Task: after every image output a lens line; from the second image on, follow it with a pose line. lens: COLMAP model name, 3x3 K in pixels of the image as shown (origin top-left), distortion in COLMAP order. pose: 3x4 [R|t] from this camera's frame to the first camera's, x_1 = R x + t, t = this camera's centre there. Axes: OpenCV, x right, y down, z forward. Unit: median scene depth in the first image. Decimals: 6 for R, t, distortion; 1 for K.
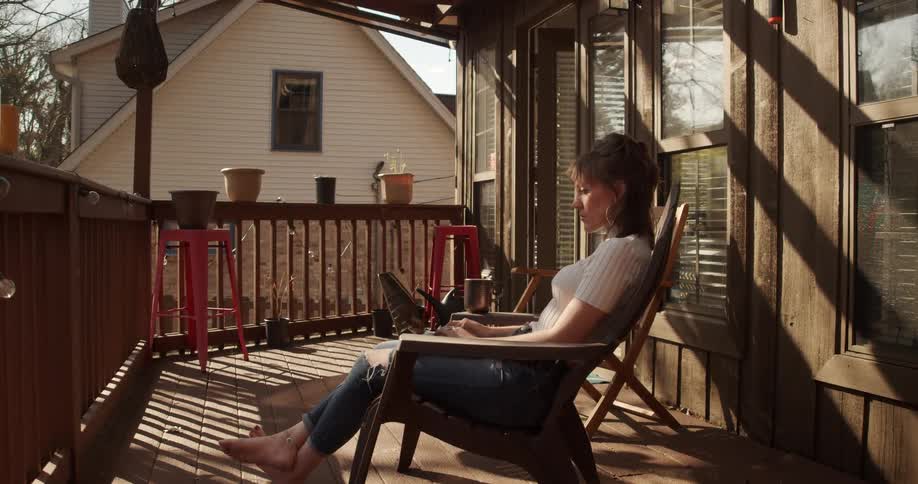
lens RADIAL K [[821.8, 0, 470.2], [0, 821.8, 242.7], [0, 0, 1]] dist [-0.111699, 0.015486]
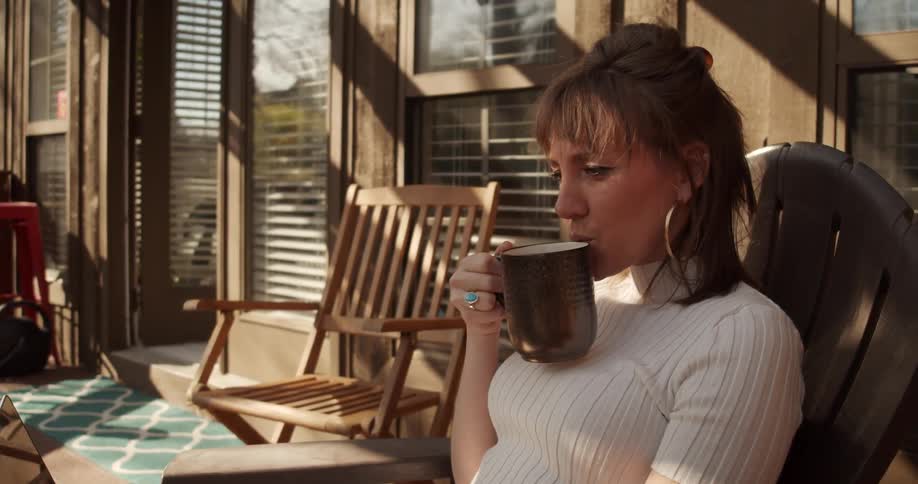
lens RADIAL K [[825.6, 0, 460.7], [0, 825.6, 252.8], [0, 0, 1]] dist [-0.133117, 0.066849]
pose [[0.845593, -0.022178, 0.533368, -0.068123], [-0.005042, 0.998760, 0.049522, -0.022172], [-0.533805, -0.044565, 0.844433, 0.438385]]
